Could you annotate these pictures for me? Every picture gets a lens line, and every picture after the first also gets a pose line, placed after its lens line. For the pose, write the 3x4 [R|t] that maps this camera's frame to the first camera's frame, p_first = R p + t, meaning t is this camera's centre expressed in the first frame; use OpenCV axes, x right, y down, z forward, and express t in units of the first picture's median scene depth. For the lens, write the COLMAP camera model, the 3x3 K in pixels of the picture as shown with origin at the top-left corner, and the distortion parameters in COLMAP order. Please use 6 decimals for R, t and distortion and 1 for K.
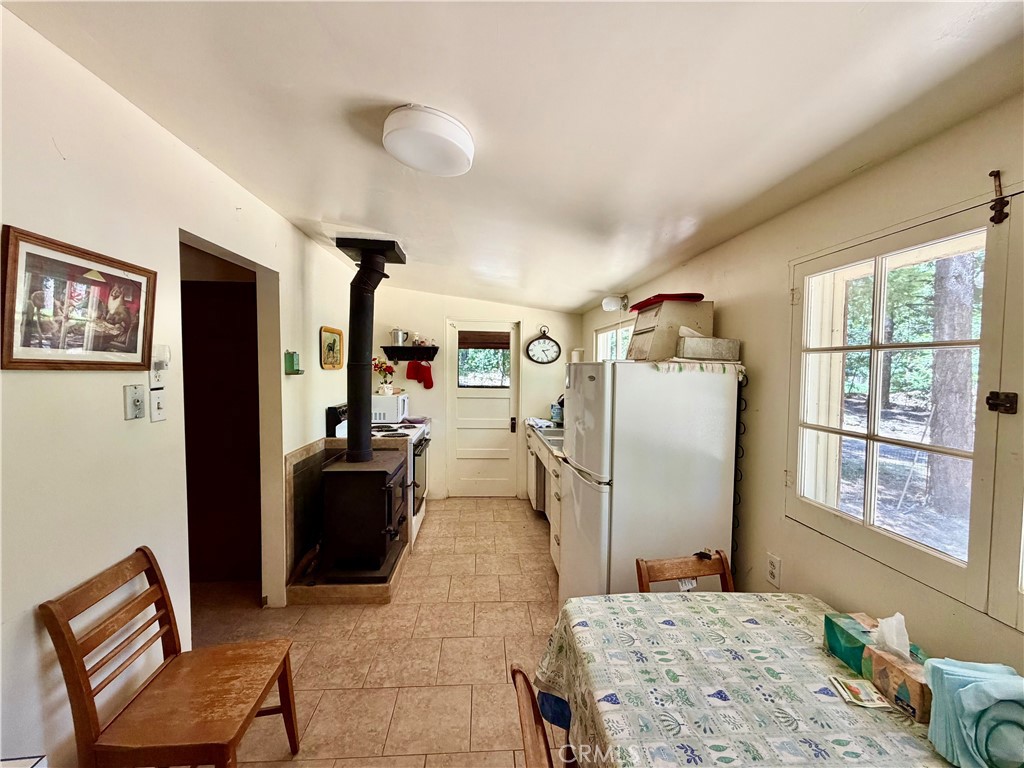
lens RADIAL K [[407.5, 0, 509.9], [0, 407.5, 383.2], [0, 0, 1]] dist [0.002296, -0.000099]
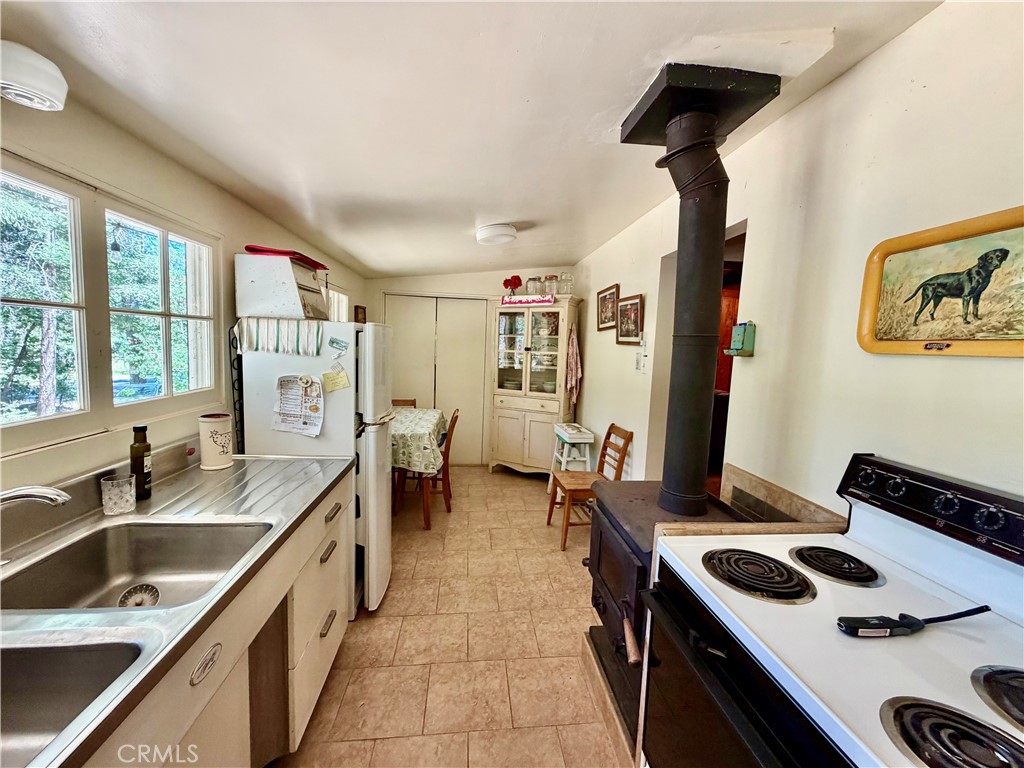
lens RADIAL K [[407.5, 0, 509.9], [0, 407.5, 383.2], [0, 0, 1]] dist [0.002296, -0.000099]
pose [[-0.998129, -0.047646, -0.038326, -0.115610], [-0.052264, 0.990103, 0.130244, -0.046925], [0.031741, 0.132004, -0.990741, 1.751214]]
